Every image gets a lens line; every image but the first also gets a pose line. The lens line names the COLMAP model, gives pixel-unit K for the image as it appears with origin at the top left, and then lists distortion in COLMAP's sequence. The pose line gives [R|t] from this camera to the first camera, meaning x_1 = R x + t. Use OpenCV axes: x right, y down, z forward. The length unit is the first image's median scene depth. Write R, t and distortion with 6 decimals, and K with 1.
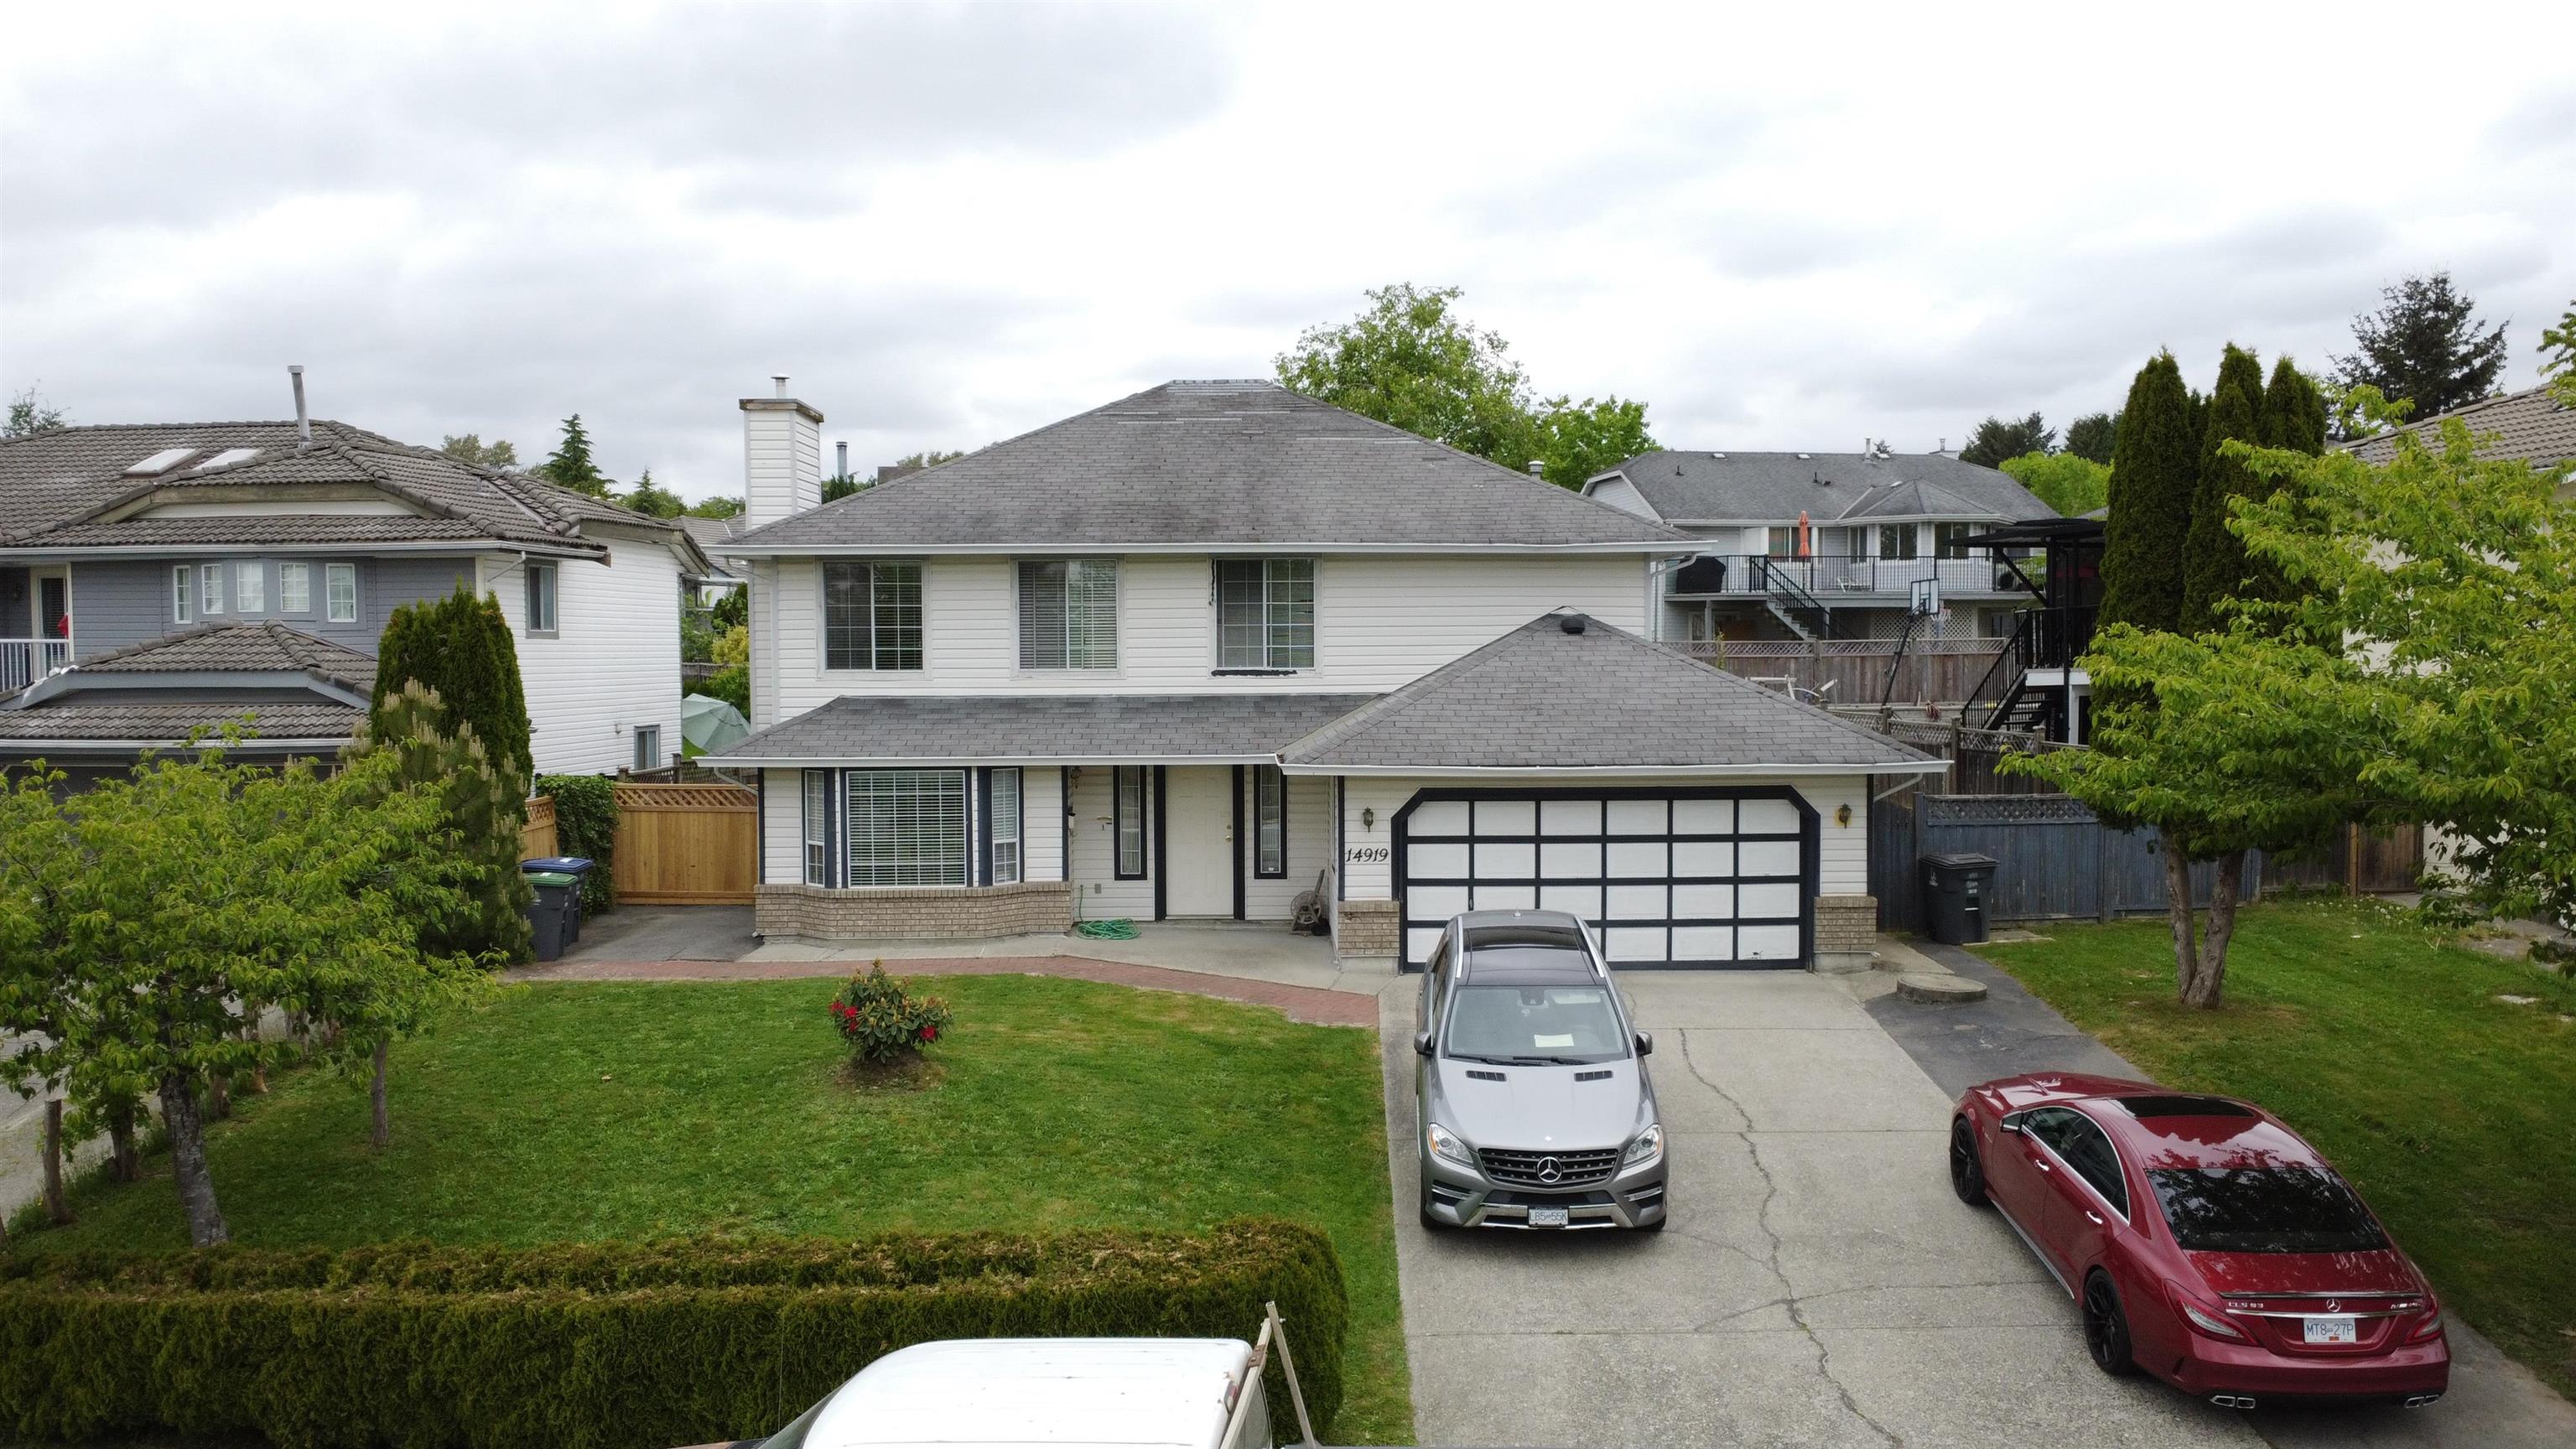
lens RADIAL K [[1917.3, 0, 1288.0], [0, 1917.3, 724.5], [0, 0, 1]] dist [-0.000490, -0.001200]
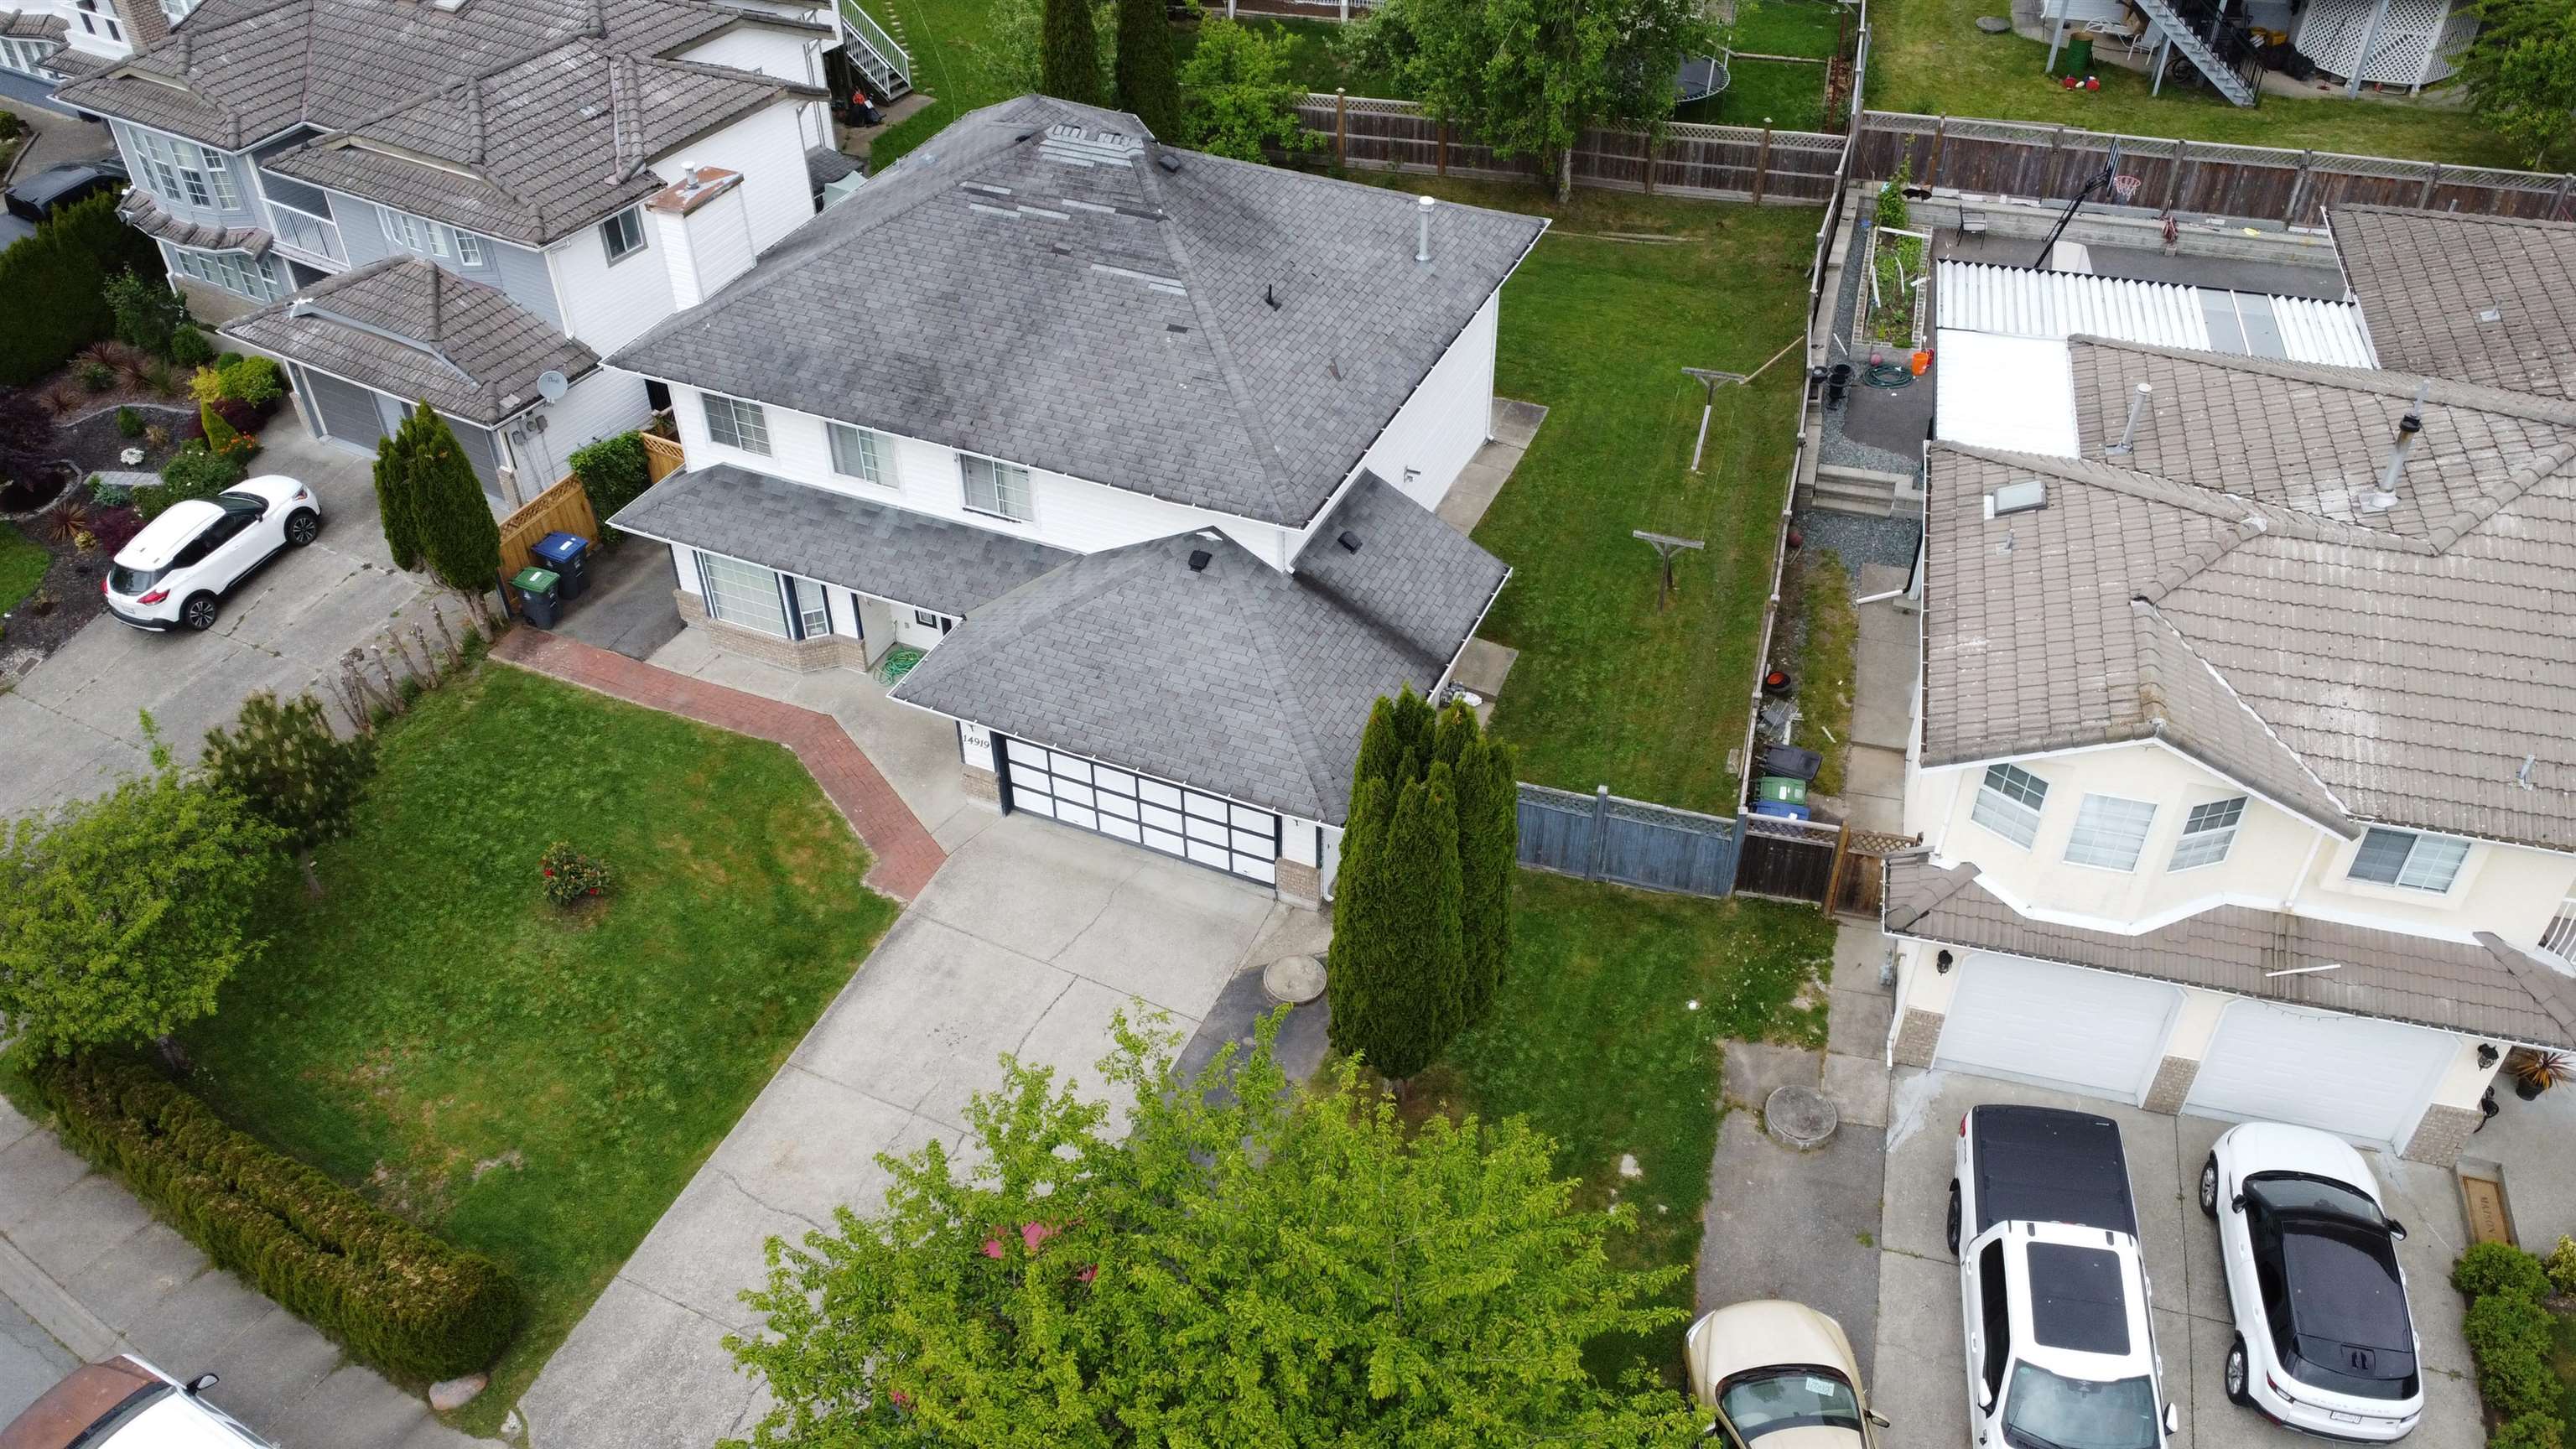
lens RADIAL K [[1917.3, 0, 1288.0], [0, 1917.3, 724.5], [0, 0, 1]] dist [-0.000490, -0.001200]
pose [[0.906111, 0.265116, -0.329662, 0.684858], [-0.014498, 0.798271, 0.602124, -0.761612], [0.422792, -0.540811, 0.727166, 0.112891]]
